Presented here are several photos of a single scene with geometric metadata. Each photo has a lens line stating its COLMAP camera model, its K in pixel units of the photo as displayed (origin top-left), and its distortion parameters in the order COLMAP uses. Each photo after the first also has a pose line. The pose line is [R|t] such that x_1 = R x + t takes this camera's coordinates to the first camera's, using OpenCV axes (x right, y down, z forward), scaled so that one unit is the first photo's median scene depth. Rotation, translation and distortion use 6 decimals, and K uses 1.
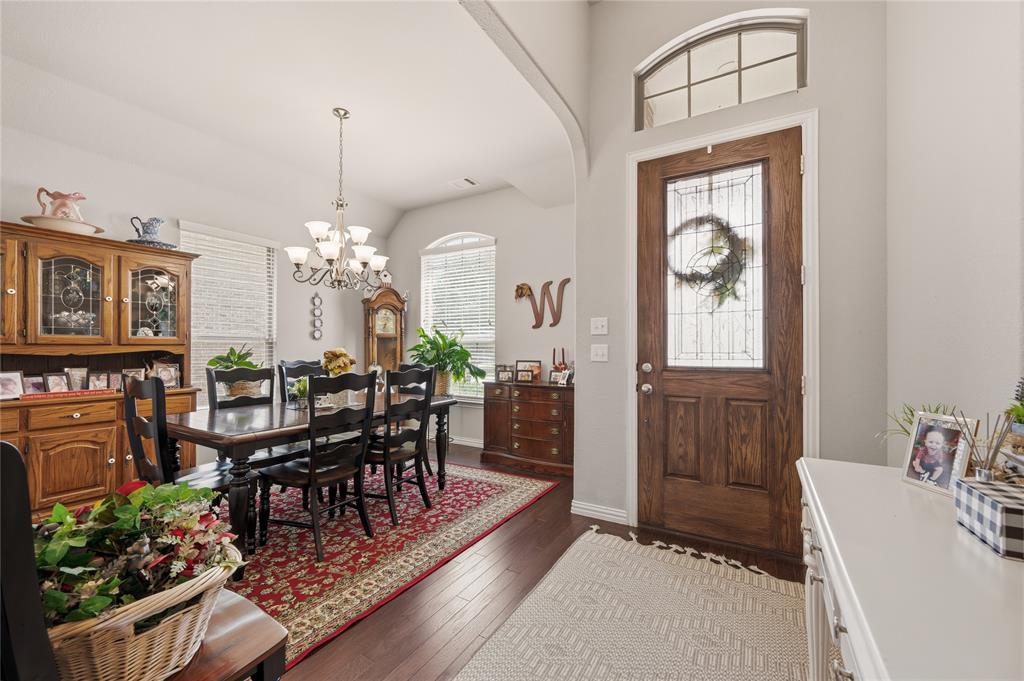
lens RADIAL K [[407.9, 0, 516.7], [0, 407.9, 345.6], [0, 0, 1]] dist [0.000326, 0.000399]
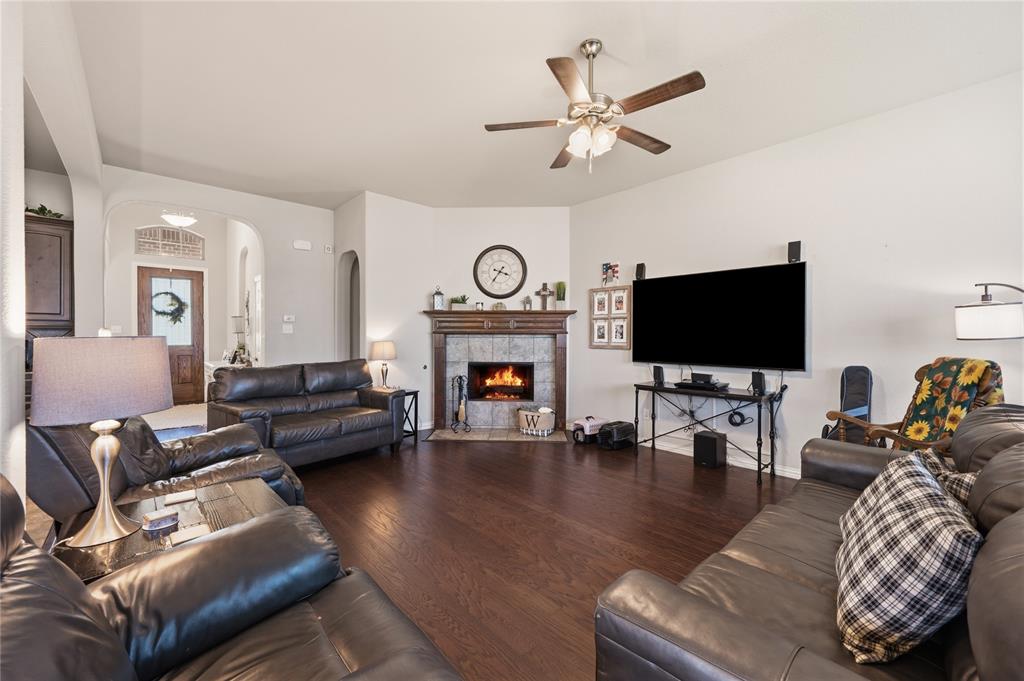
lens RADIAL K [[407.9, 0, 507.8], [0, 407.9, 342.1], [0, 0, 1]] dist [0.000326, 0.000399]
pose [[0.293439, -0.015367, 0.955854, -1.249321], [-0.008439, 0.999790, 0.018664, -0.034319], [-0.955941, -0.013543, 0.293247, -1.671436]]
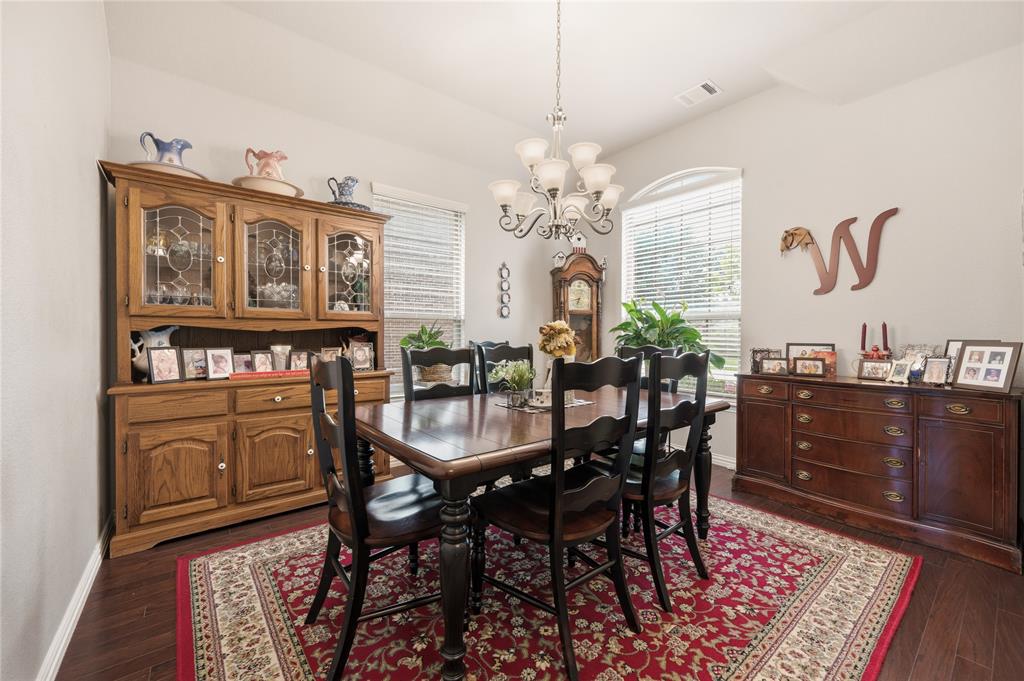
lens RADIAL K [[407.9, 0, 518.1], [0, 407.9, 337.1], [0, 0, 1]] dist [0.000326, 0.000399]
pose [[0.938733, 0.002341, -0.344636, -0.254018], [0.002016, 0.999923, 0.012282, 0.024425], [0.344638, -0.012224, 0.938656, 0.311141]]
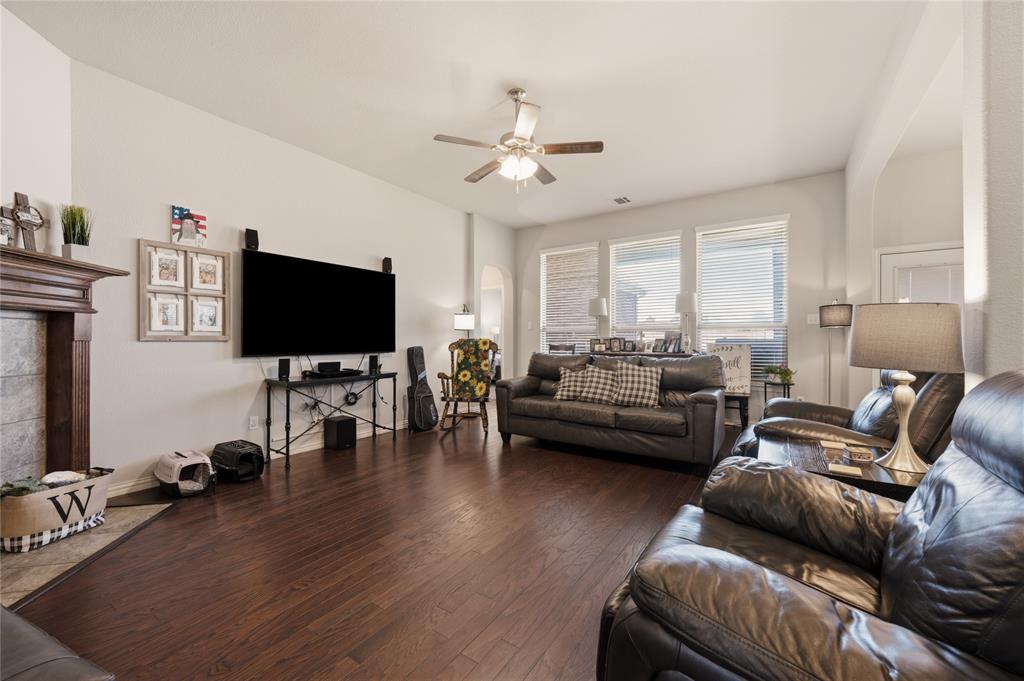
lens RADIAL K [[407.9, 0, 507.6], [0, 407.9, 340.2], [0, 0, 1]] dist [0.000326, 0.000399]
pose [[-0.997981, 0.001191, 0.063499, -0.497617], [0.000791, 0.999980, -0.006320, 0.022235], [-0.063505, -0.006257, -0.997962, -0.619633]]
